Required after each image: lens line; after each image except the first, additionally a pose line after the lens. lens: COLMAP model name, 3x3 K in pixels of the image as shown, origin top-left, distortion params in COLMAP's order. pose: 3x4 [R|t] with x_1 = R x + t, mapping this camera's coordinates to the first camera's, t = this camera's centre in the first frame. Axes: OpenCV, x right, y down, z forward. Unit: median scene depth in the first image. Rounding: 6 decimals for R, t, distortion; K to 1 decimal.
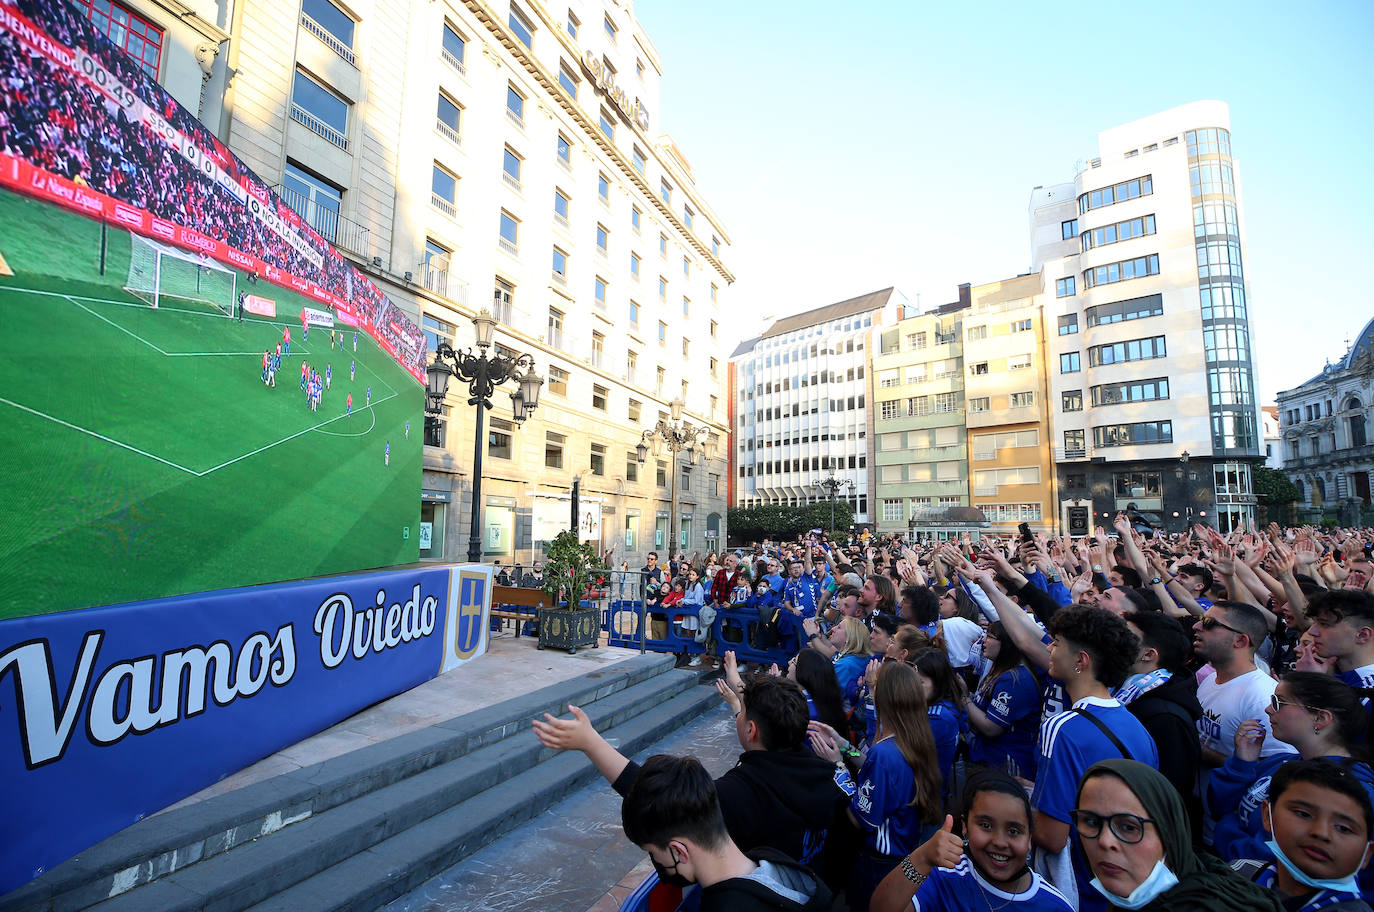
lens RADIAL K [[660.9, 0, 687.0], [0, 660.9, 456.0], [0, 0, 1]] dist [-0.002890, -0.000364]
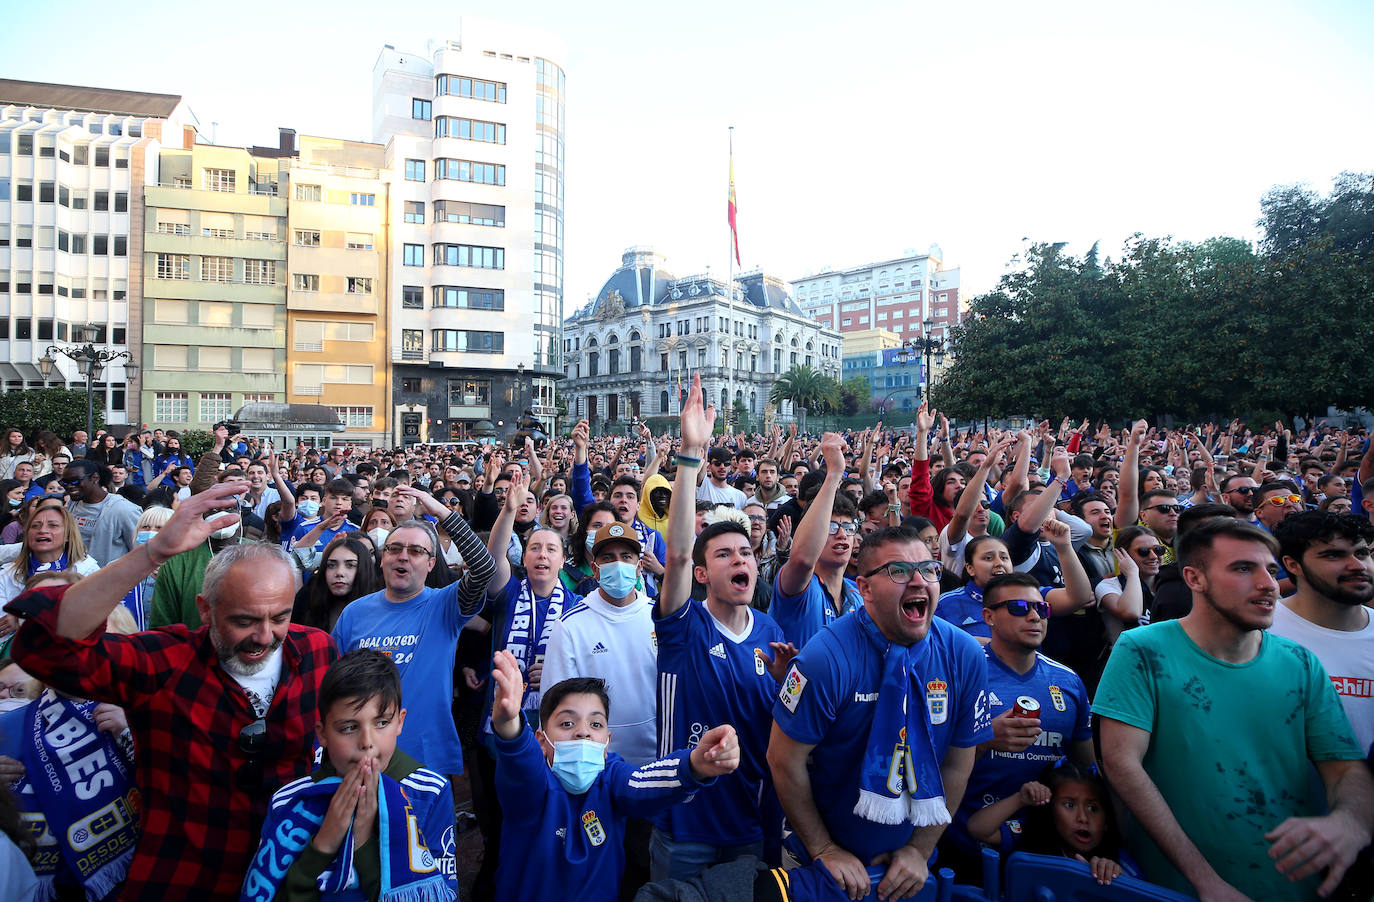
lens RADIAL K [[661.5, 0, 687.0], [0, 661.5, 451.0], [0, 0, 1]] dist [-0.041016, 0.012099]
pose [[0.518718, -0.007402, 0.854913, 0.000215], [-0.103981, 0.991993, 0.071680, 0.022531], [-0.848598, -0.126076, 0.513795, 0.176287]]
